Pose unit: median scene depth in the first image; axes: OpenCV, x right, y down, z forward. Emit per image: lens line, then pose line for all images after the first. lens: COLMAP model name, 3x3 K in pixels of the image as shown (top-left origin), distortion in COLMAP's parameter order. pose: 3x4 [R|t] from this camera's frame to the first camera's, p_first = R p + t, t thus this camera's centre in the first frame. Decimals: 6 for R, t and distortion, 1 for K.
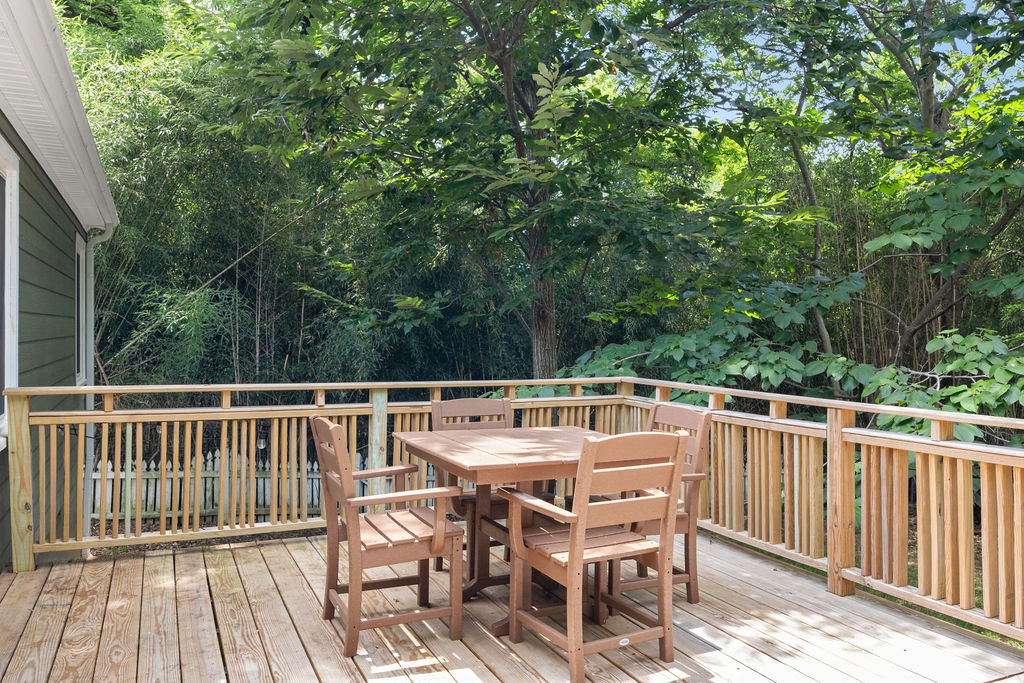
lens RADIAL K [[769.1, 0, 511.9], [0, 769.1, 333.6], [0, 0, 1]] dist [0.007737, -0.007553]
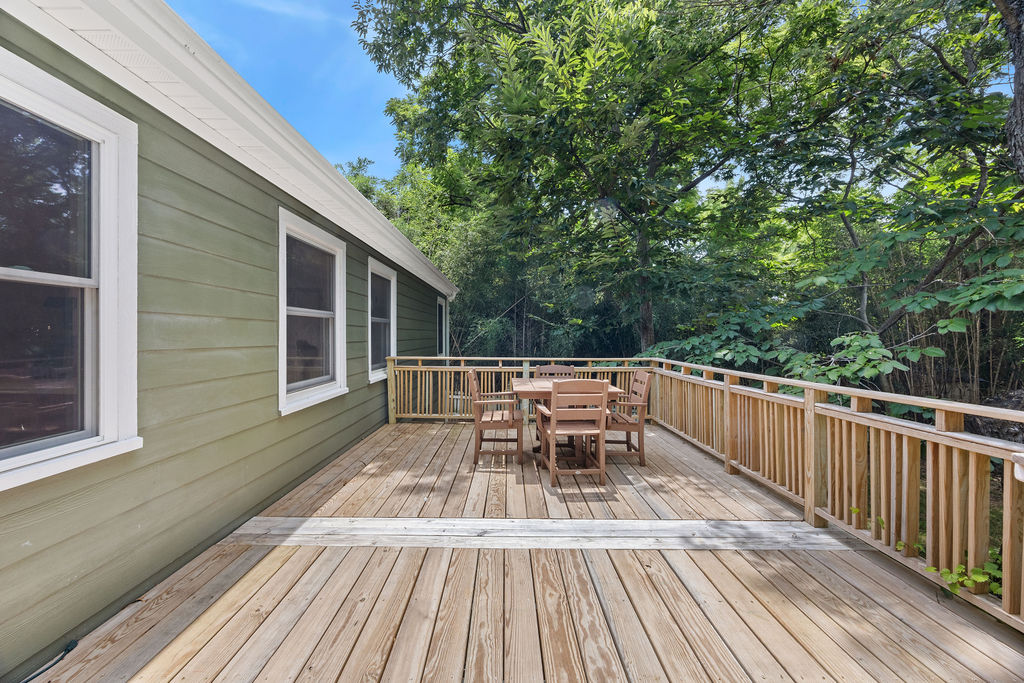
lens RADIAL K [[392.9, 0, 510.4], [0, 392.9, 340.7], [0, 0, 1]] dist [-0.000664, 0.000332]
pose [[0.909538, 0.001113, -0.415619, 0.321509], [0.002244, 0.999969, 0.007590, 0.005882], [0.415615, -0.007836, 0.909507, -0.086466]]
